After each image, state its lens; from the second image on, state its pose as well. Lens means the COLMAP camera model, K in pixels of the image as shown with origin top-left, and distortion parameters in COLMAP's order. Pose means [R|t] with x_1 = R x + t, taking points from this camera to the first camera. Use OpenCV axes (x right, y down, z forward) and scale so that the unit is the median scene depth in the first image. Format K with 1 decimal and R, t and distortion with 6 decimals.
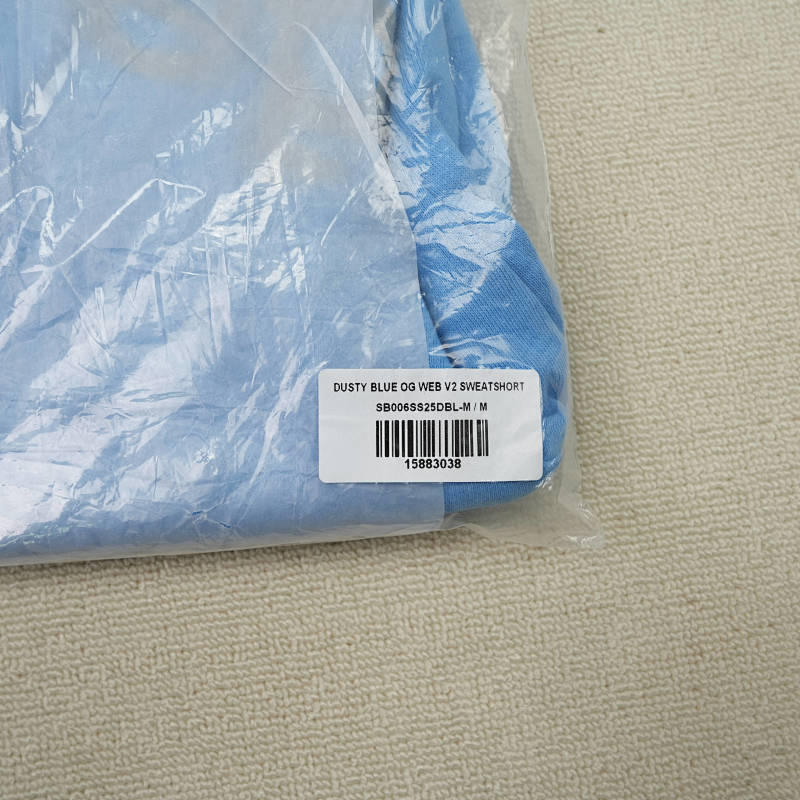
lens RADIAL K [[822.1, 0, 399.3], [0, 822.1, 399.9], [0, 0, 1]] dist [-0.014964, 0.000000]
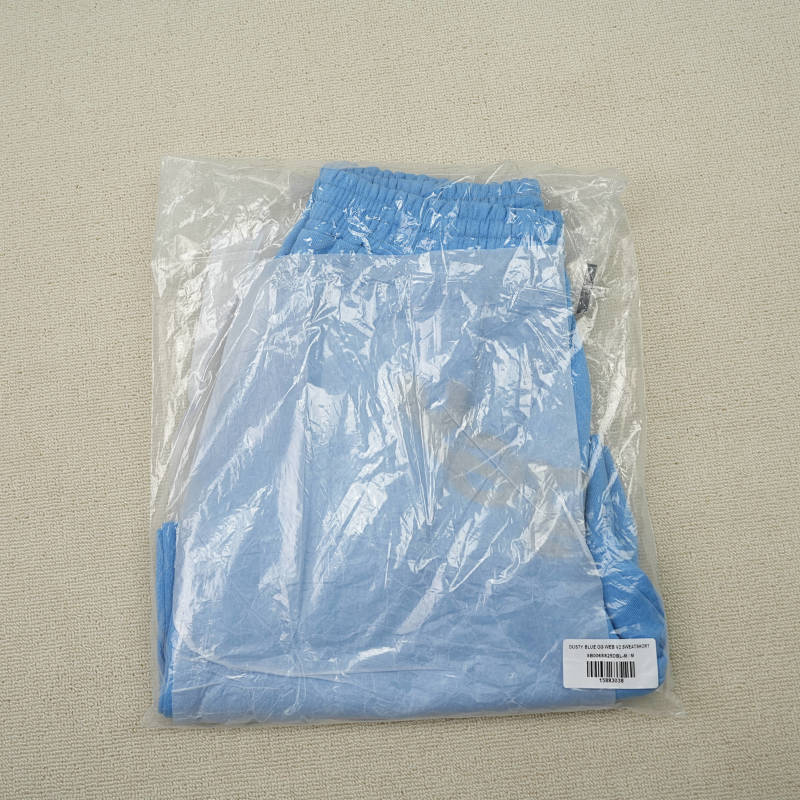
lens RADIAL K [[822.1, 0, 401.0], [0, 822.1, 399.8], [0, 0, 1]] dist [-0.014964, 0.000000]
pose [[0.997979, 0.004208, -0.063404, -0.410417], [-0.011977, 0.992376, -0.122664, -0.420144], [0.062404, 0.123176, 0.990421, -1.448442]]
